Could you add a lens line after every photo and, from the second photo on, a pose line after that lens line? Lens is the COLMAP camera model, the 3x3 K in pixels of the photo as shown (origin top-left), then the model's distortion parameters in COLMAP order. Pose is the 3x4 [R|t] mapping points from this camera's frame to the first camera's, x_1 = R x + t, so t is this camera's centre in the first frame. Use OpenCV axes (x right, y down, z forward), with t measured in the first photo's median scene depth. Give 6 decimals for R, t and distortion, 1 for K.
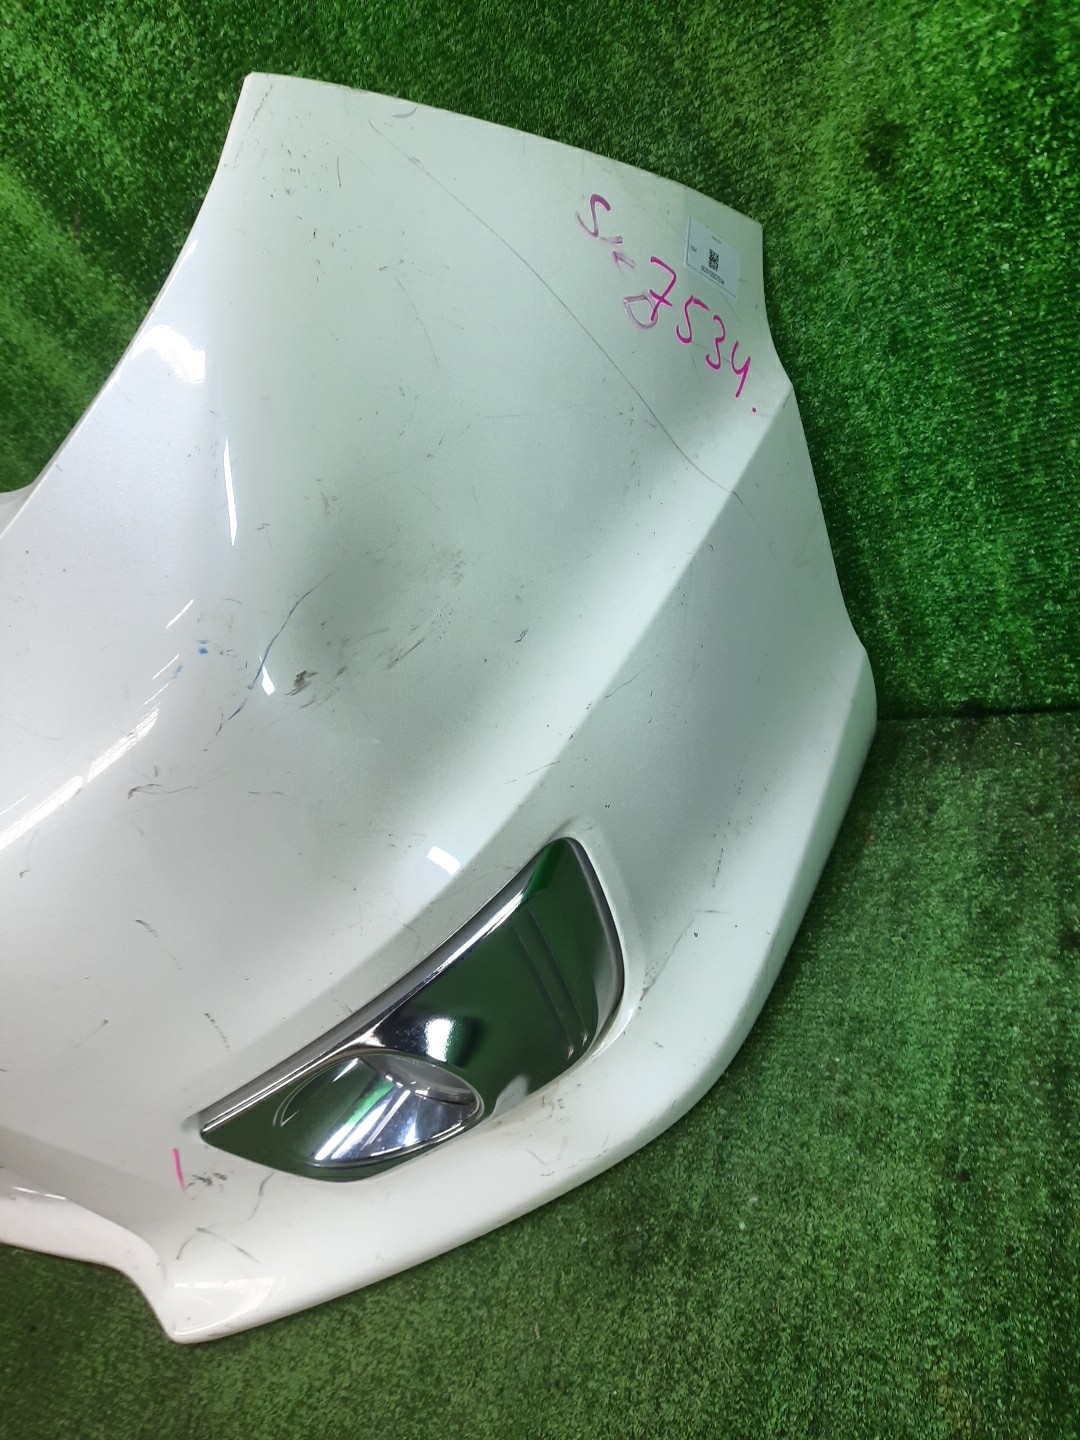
lens RADIAL K [[1071.8, 0, 540.0], [0, 1071.8, 720.0], [0, 0, 1]] dist [-0.001417, -0.006378]
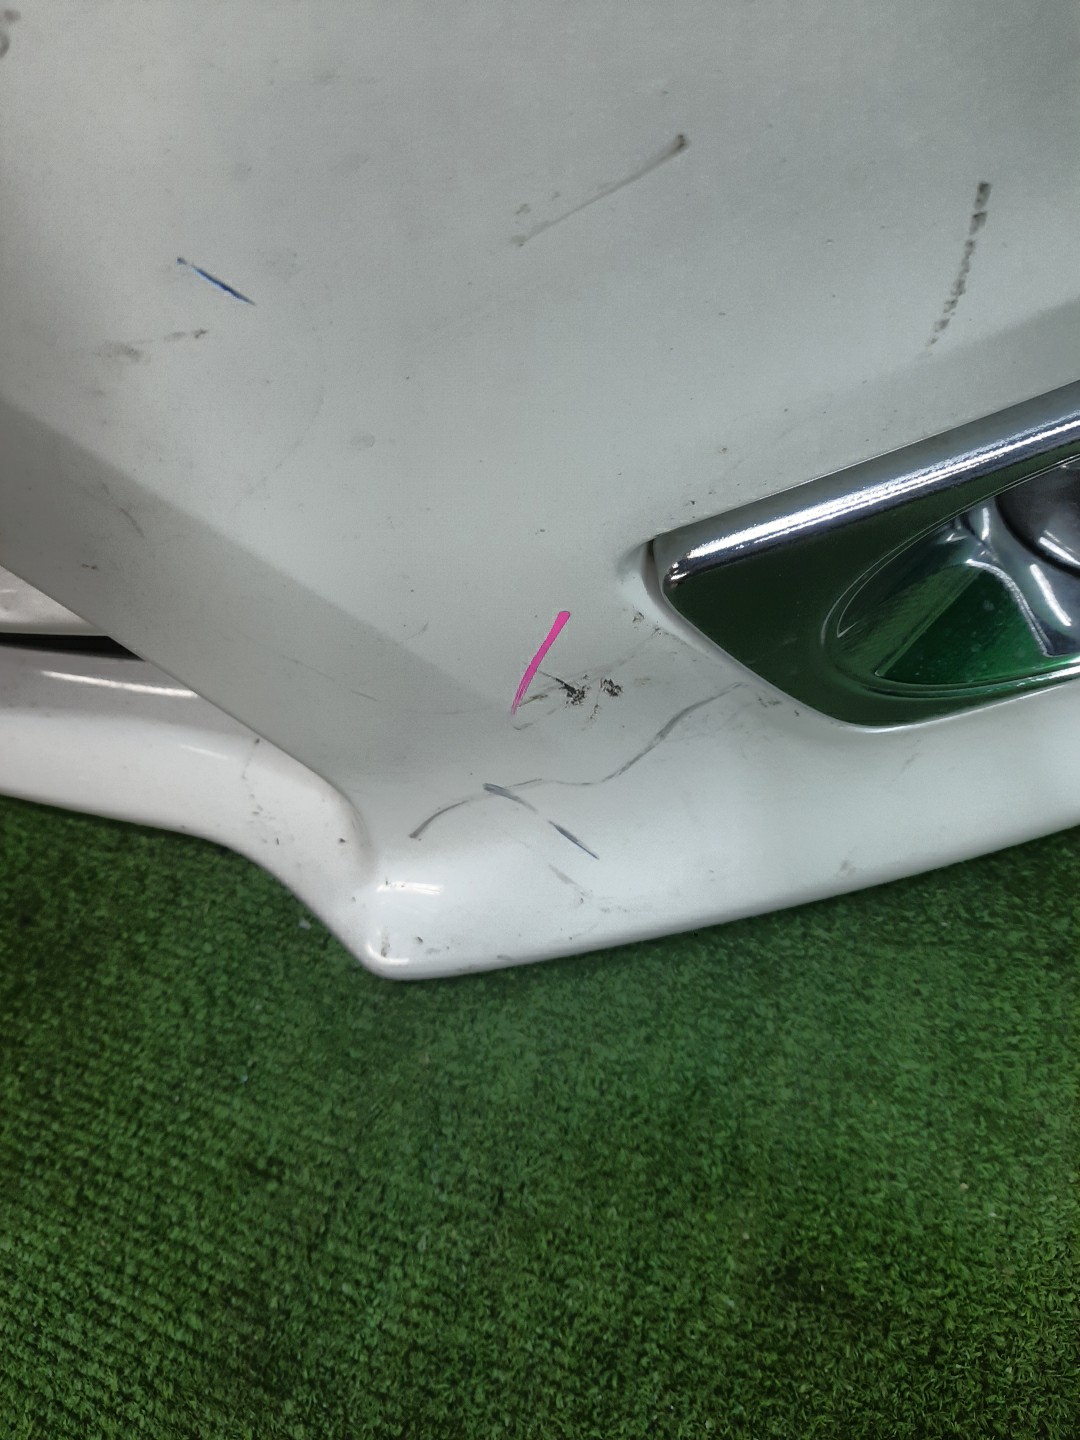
lens RADIAL K [[1071.8, 0, 540.0], [0, 1071.8, 720.0], [0, 0, 1]] dist [-0.001417, -0.006378]
pose [[0.970719, 0.108109, 0.214514, -0.401448], [-0.173524, 0.933102, 0.314975, 0.282065], [-0.166112, -0.342976, 0.924540, 0.540645]]
